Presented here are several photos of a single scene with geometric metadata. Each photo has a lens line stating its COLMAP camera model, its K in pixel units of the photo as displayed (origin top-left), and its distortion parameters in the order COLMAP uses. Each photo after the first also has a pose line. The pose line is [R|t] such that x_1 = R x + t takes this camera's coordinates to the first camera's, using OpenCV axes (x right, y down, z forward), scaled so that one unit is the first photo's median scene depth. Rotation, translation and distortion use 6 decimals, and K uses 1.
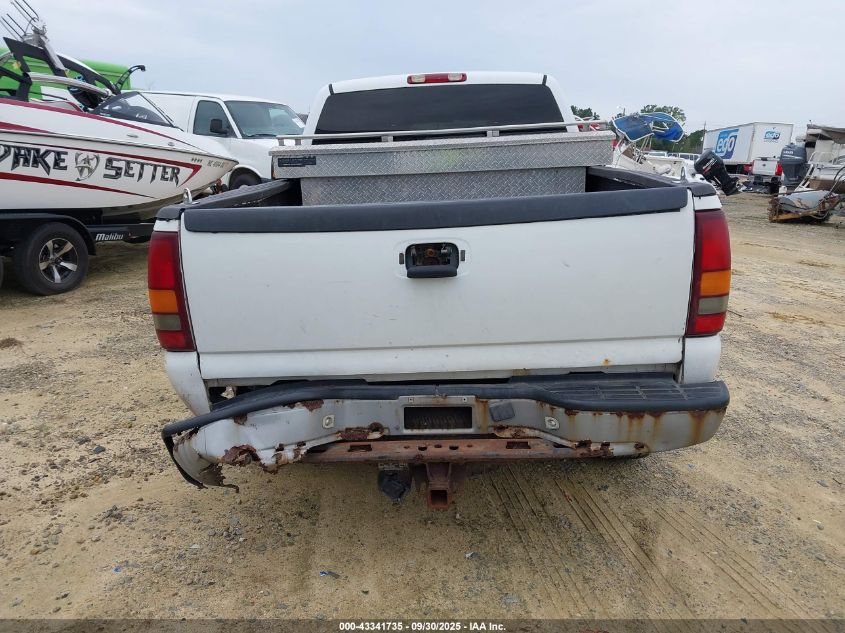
lens RADIAL K [[651.9, 0, 422.5], [0, 651.9, 316.5], [0, 0, 1]] dist [0.050891, -0.058387]
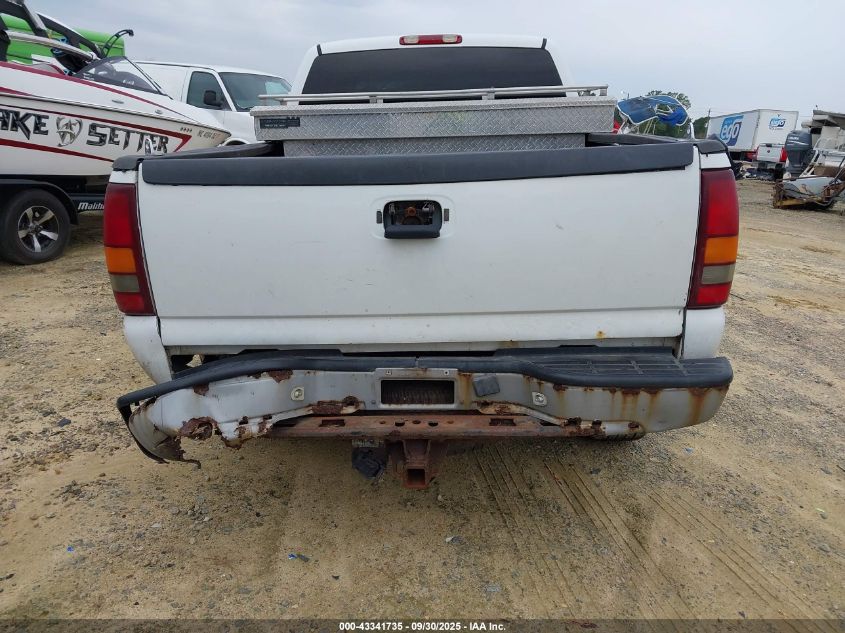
lens RADIAL K [[652.9, 0, 421.6], [0, 652.9, 313.2], [0, 0, 1]] dist [0.061968, -0.078639]
pose [[0.999853, 0.017144, 0.000844, 0.024866], [-0.017158, 0.999646, 0.020315, 0.022566], [-0.000495, -0.020327, 0.999793, 0.068104]]
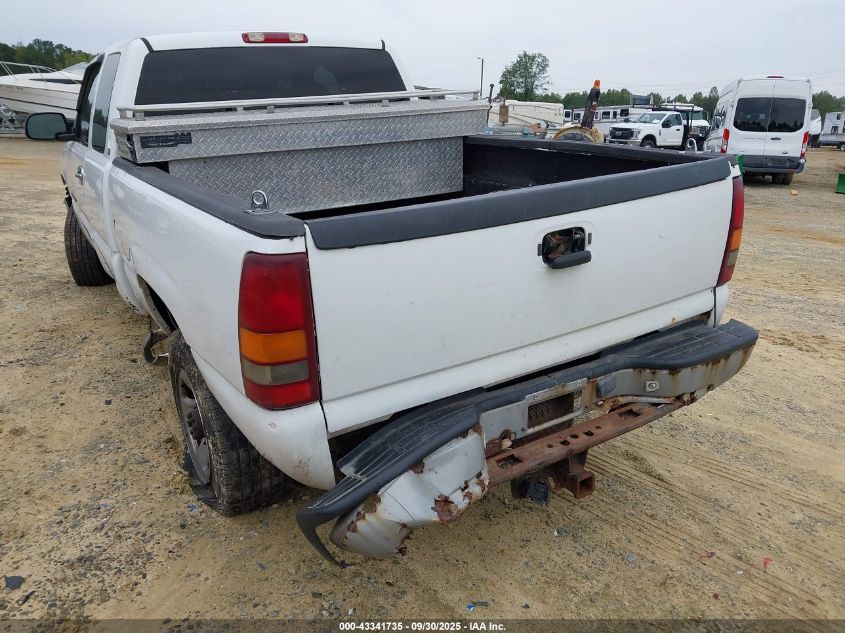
lens RADIAL K [[651.9, 0, 422.5], [0, 651.9, 316.5], [0, 0, 1]] dist [0.050891, -0.058387]
pose [[0.833216, -0.174767, 0.524603, -0.578604], [0.143988, 0.984583, 0.099312, -0.096075], [-0.533871, -0.007211, 0.845535, 0.260103]]
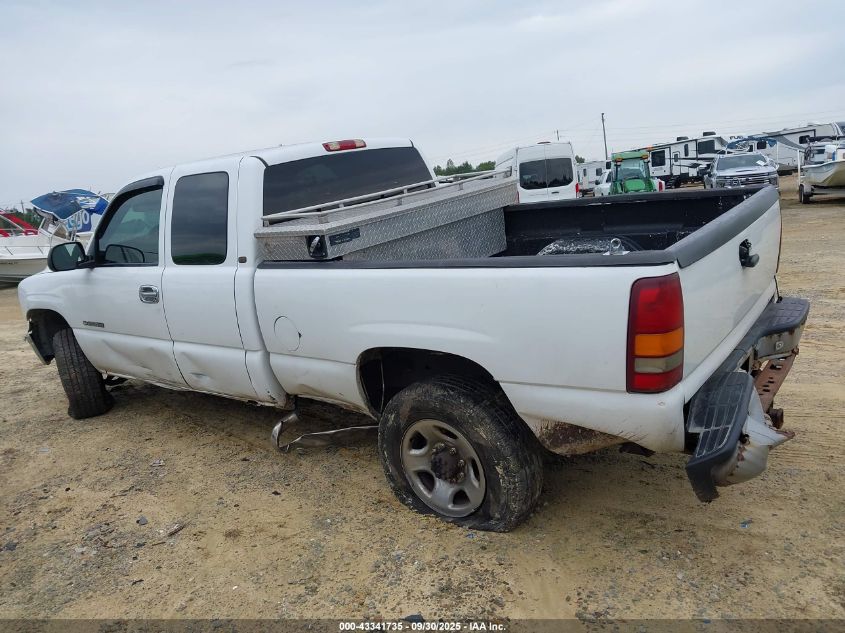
lens RADIAL K [[638.8, 0, 441.5], [0, 638.8, 321.3], [0, 0, 1]] dist [0.080508, -0.064309]
pose [[0.582689, -0.252545, 0.772460, -1.237210], [0.322512, 0.944300, 0.065445, -0.211713], [-0.745962, 0.210993, 0.631682, 0.547192]]
